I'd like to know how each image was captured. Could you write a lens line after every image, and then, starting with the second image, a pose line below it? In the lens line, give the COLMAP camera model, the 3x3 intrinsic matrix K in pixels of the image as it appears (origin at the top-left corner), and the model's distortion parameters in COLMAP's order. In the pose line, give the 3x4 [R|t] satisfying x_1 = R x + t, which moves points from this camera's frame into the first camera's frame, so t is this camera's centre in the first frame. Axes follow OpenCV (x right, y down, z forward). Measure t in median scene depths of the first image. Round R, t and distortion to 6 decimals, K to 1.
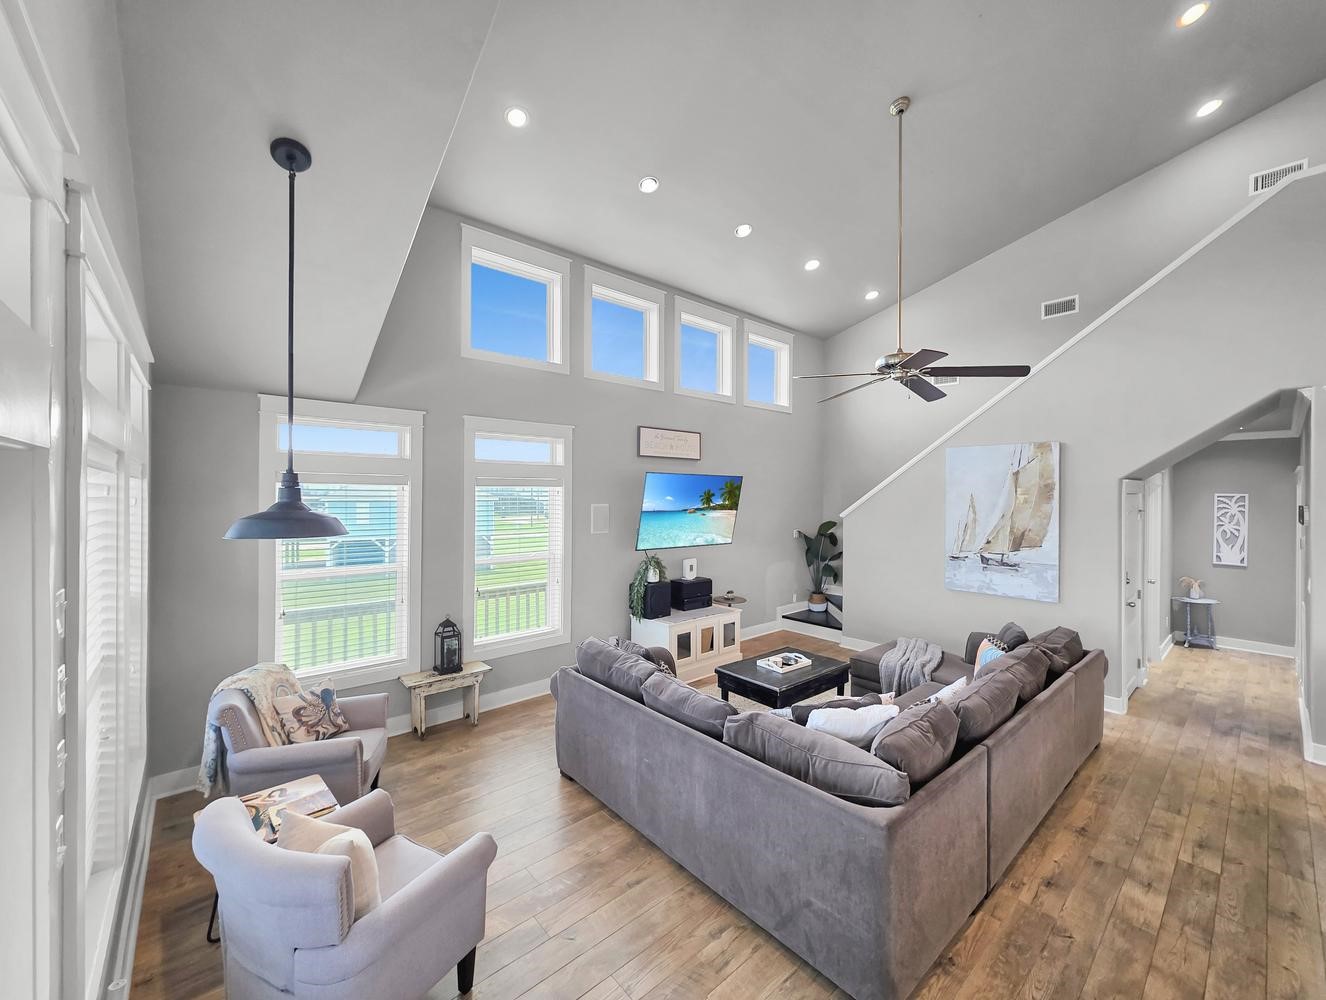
lens RADIAL K [[530.3, 0, 672.6], [0, 530.3, 492.5], [0, 0, 1]] dist [0.001117, -0.000702]
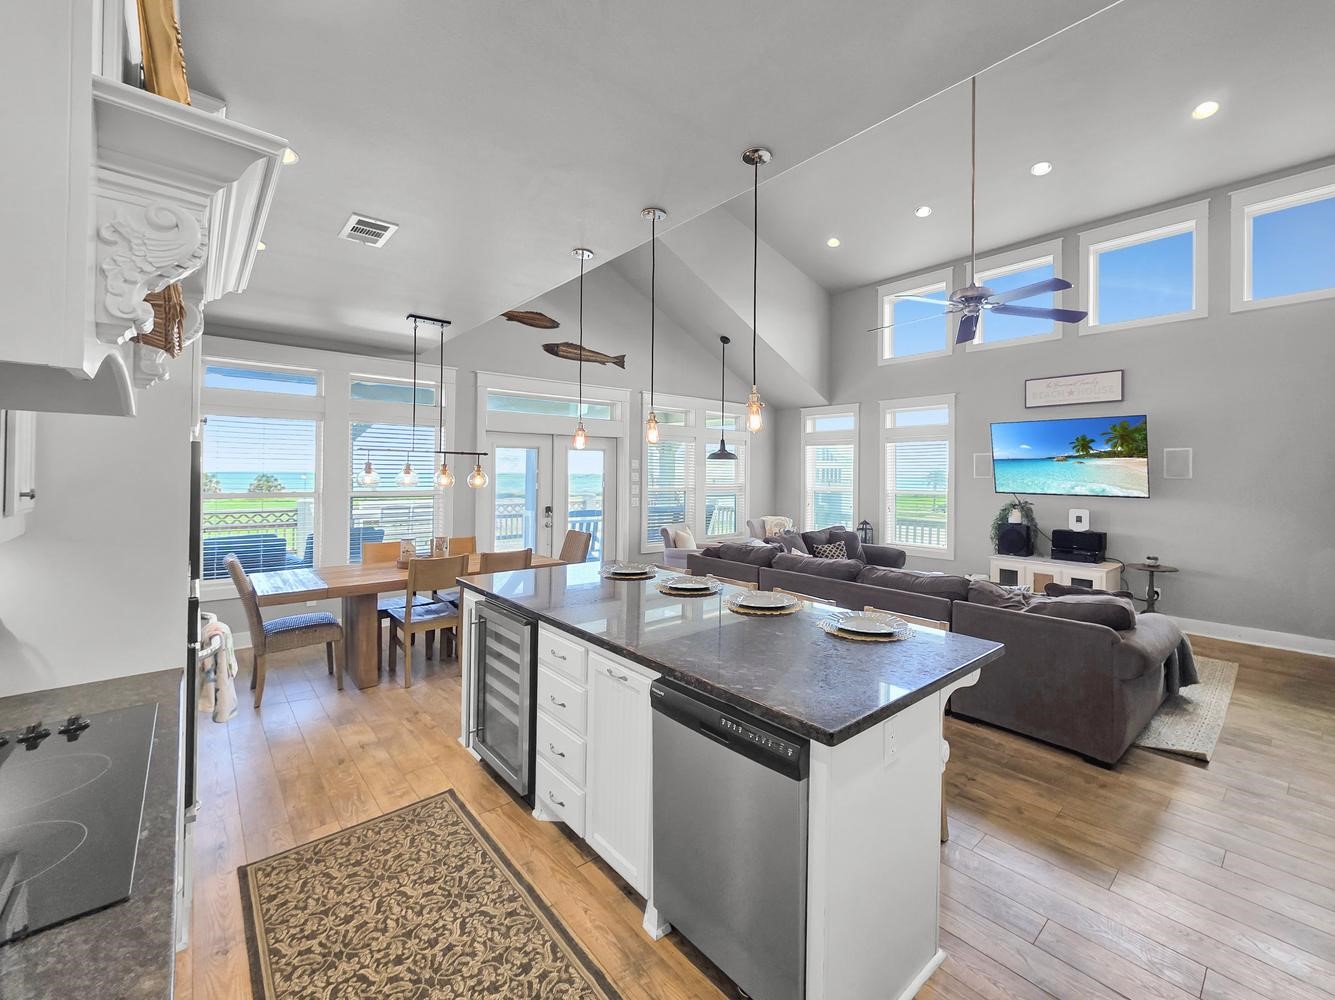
lens RADIAL K [[564.9, 0, 702.8], [0, 564.9, 471.2], [0, 0, 1]] dist [0.000041, -0.000045]
pose [[0.013052, -0.010640, -0.999858, 1.202005], [-0.007454, 0.999915, -0.010738, 0.084719], [0.999887, 0.007593, 0.012972, 0.375374]]
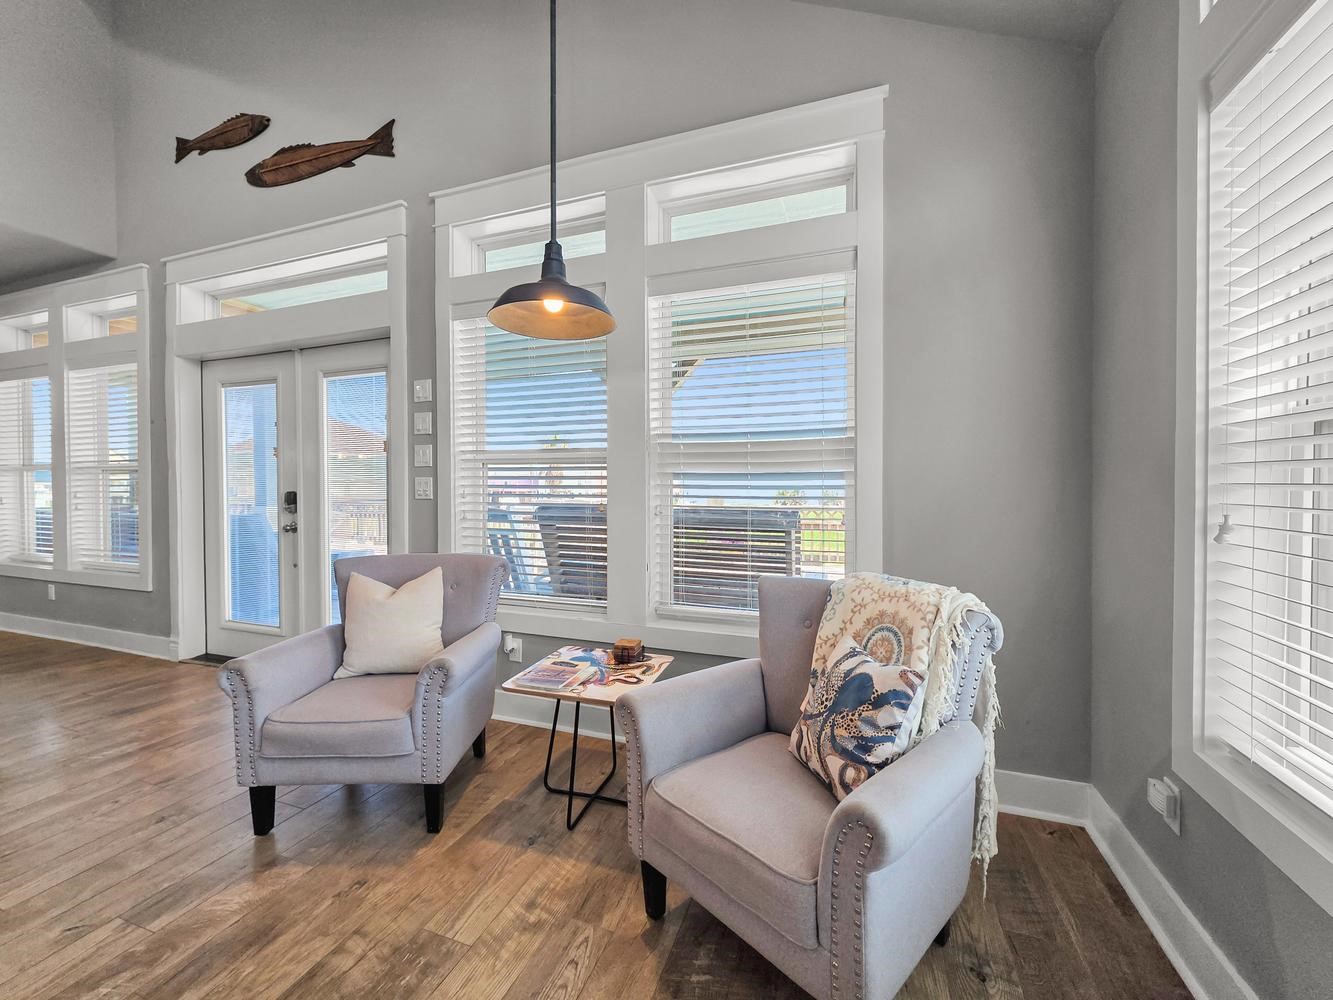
lens RADIAL K [[533.1, 0, 666.1], [0, 533.1, 495.1], [0, 0, 1]] dist [0.001117, -0.000702]
pose [[-0.880315, 0.000917, -0.474389, -0.219024], [-0.005783, 0.999903, 0.012663, 0.149731], [0.474355, 0.013891, -0.880224, 0.811705]]
